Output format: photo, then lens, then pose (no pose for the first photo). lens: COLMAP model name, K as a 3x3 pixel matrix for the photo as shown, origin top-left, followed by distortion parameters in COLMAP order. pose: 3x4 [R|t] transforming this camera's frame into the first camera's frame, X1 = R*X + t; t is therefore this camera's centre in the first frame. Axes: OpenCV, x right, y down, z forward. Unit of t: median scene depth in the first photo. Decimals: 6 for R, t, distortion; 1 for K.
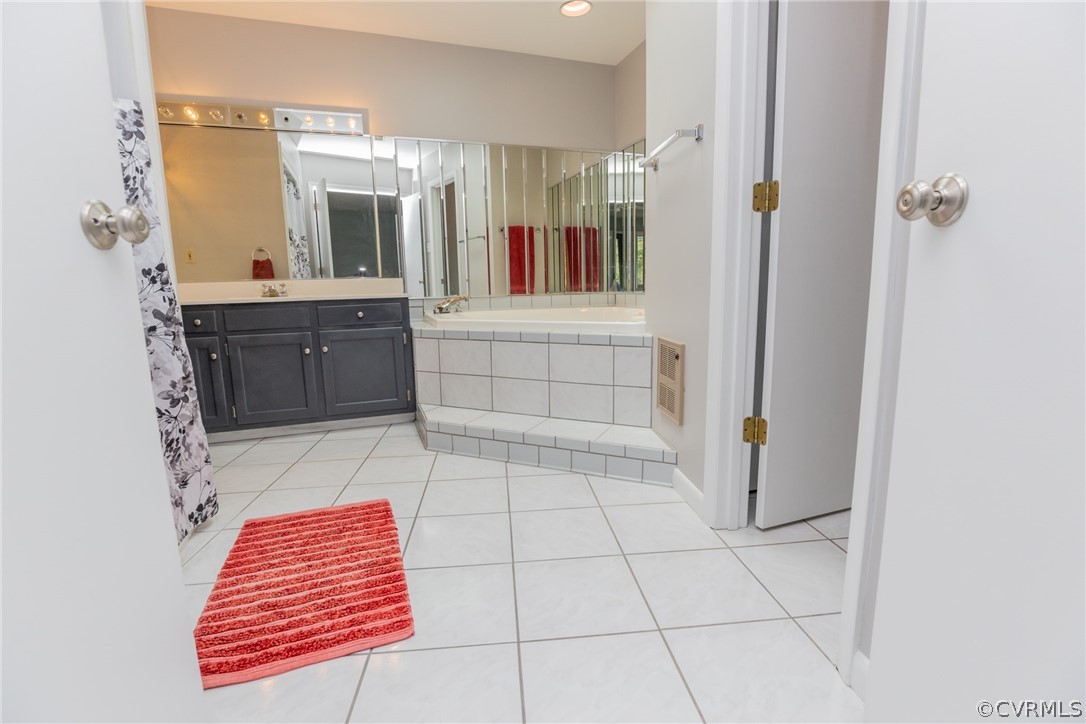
lens RADIAL K [[496.5, 0, 542.3], [0, 496.5, 360.7], [0, 0, 1]] dist [-0.032331, 0.004720]
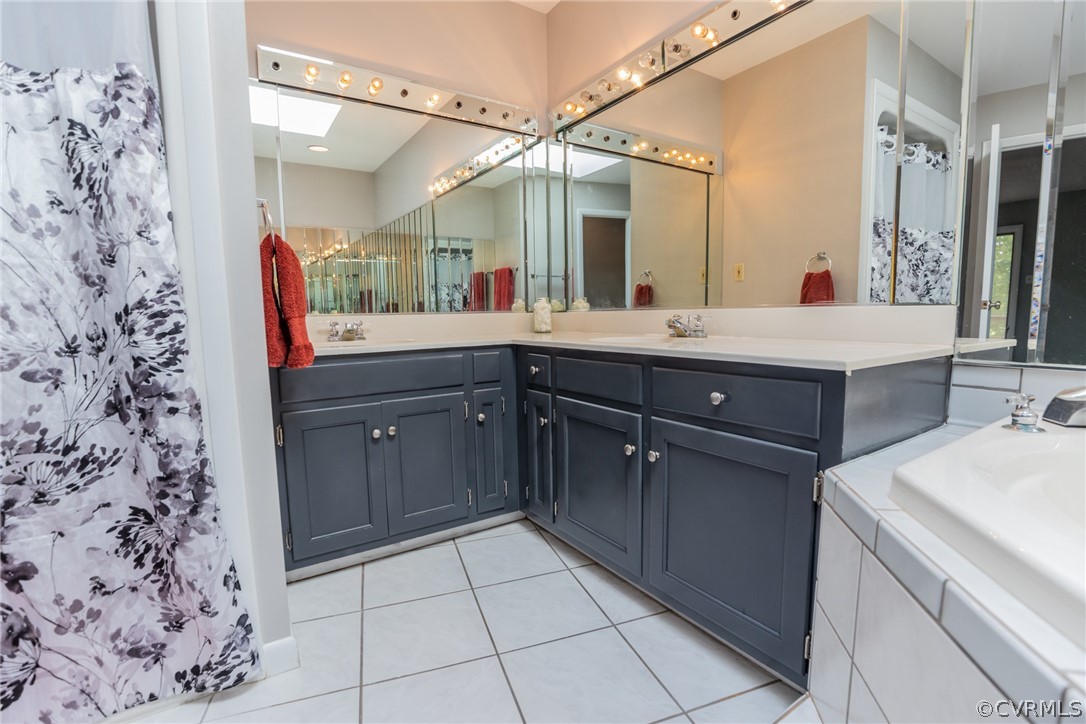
lens RADIAL K [[496.5, 0, 544.3], [0, 496.5, 366.0], [0, 0, 1]] dist [-0.032331, 0.004720]
pose [[0.234323, 0.120096, -0.964712, -0.010571], [-0.136873, 0.986531, 0.089567, -0.238336], [0.962475, 0.111055, 0.247605, 1.308859]]
